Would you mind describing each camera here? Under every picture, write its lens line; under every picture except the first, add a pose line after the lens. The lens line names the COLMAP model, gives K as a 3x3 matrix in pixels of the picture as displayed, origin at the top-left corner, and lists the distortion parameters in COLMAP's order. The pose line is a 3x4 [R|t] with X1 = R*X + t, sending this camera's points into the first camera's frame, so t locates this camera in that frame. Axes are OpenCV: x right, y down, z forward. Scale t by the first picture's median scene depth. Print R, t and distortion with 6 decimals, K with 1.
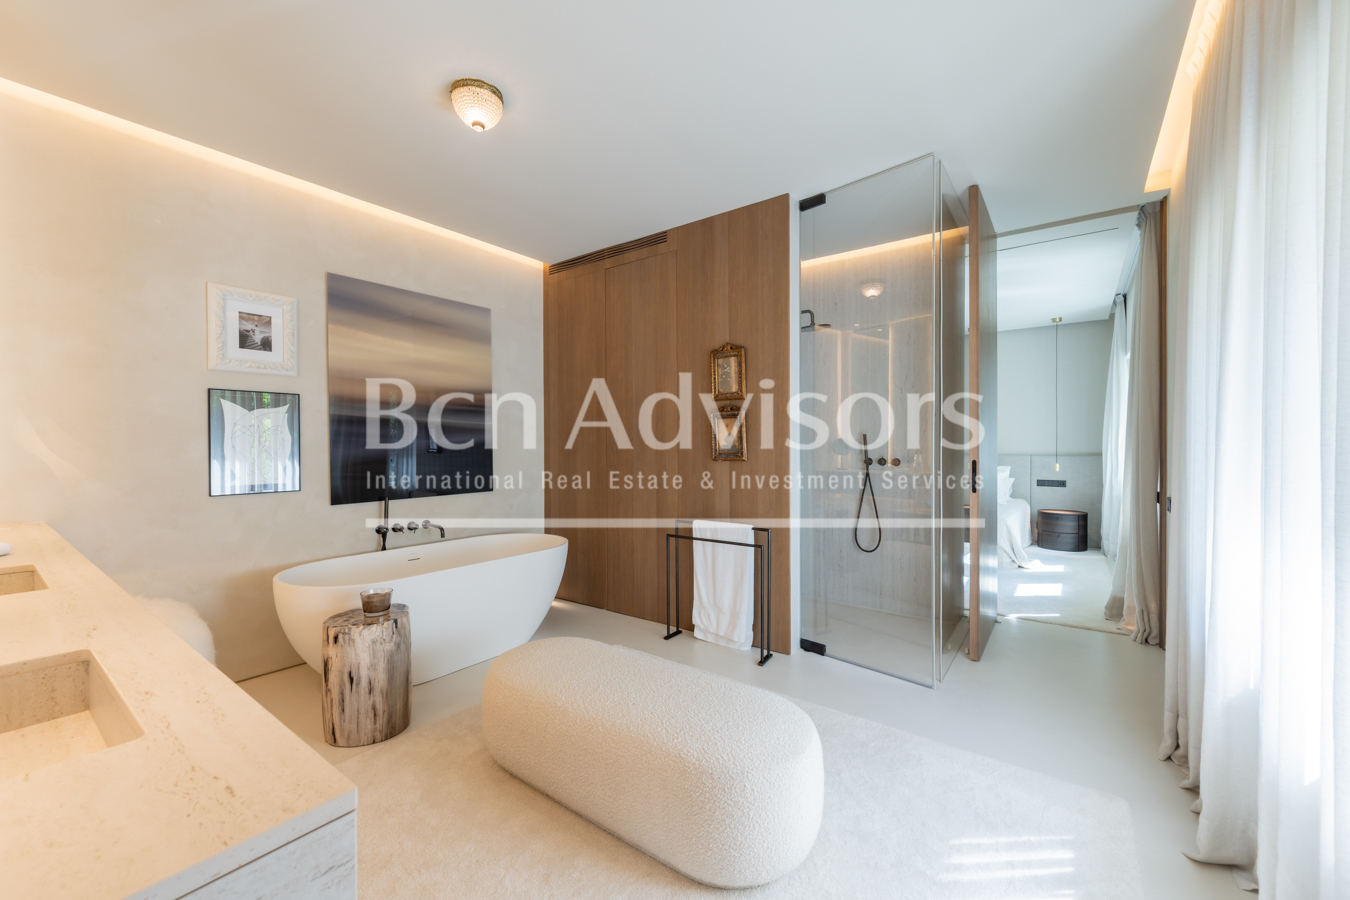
lens RADIAL K [[529.2, 0, 678.9], [0, 529.2, 444.6], [0, 0, 1]] dist [-0.002233, 0.000811]
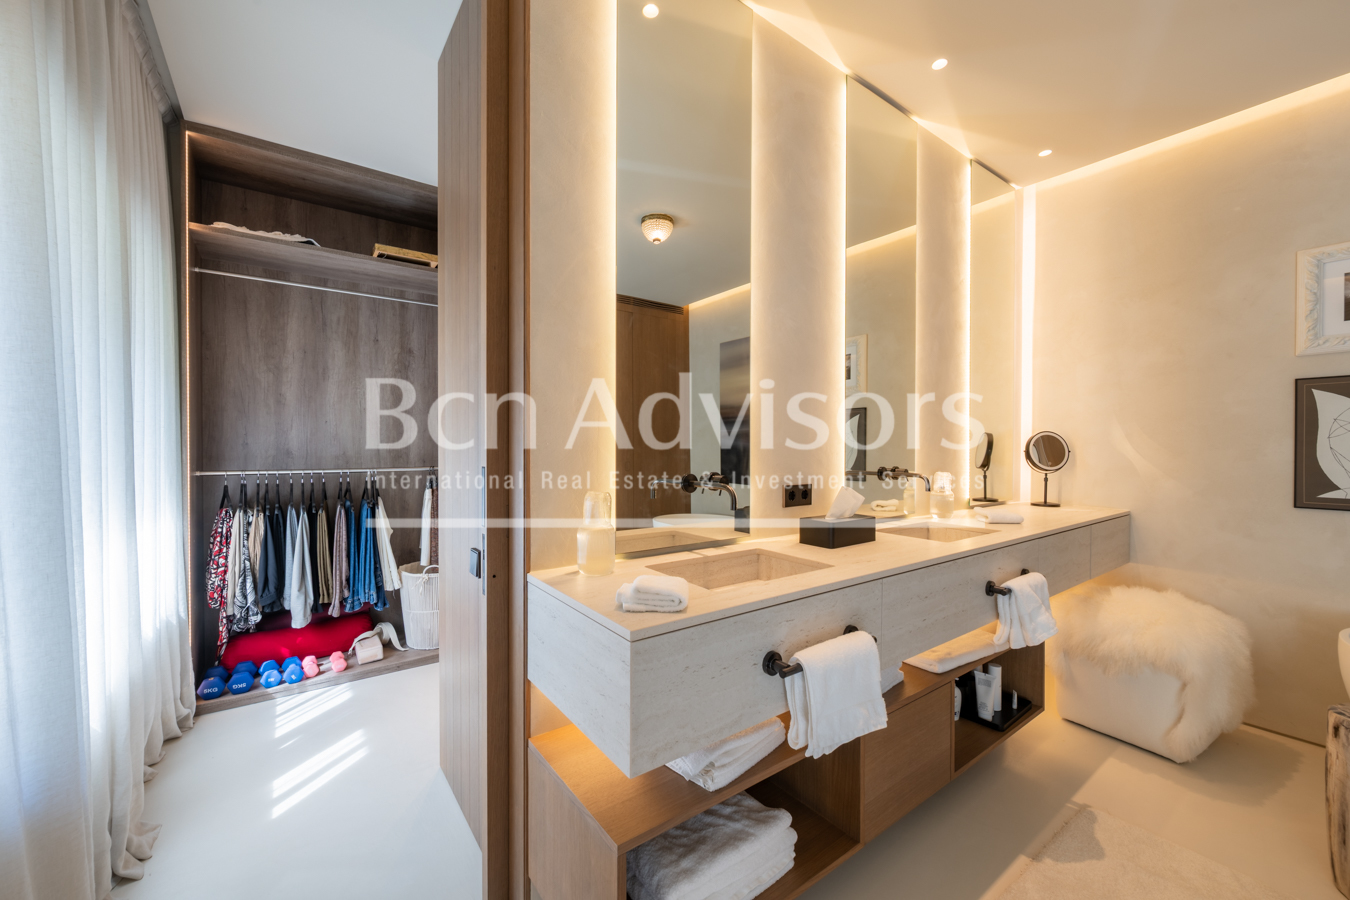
lens RADIAL K [[529.2, 0, 677.2], [0, 529.2, 453.1], [0, 0, 1]] dist [-0.002233, 0.000811]
pose [[-0.299292, 0.012359, -0.954082, 0.182652], [0.000198, 0.999917, 0.012891, 0.000272], [0.954162, 0.003669, -0.299269, 0.285054]]
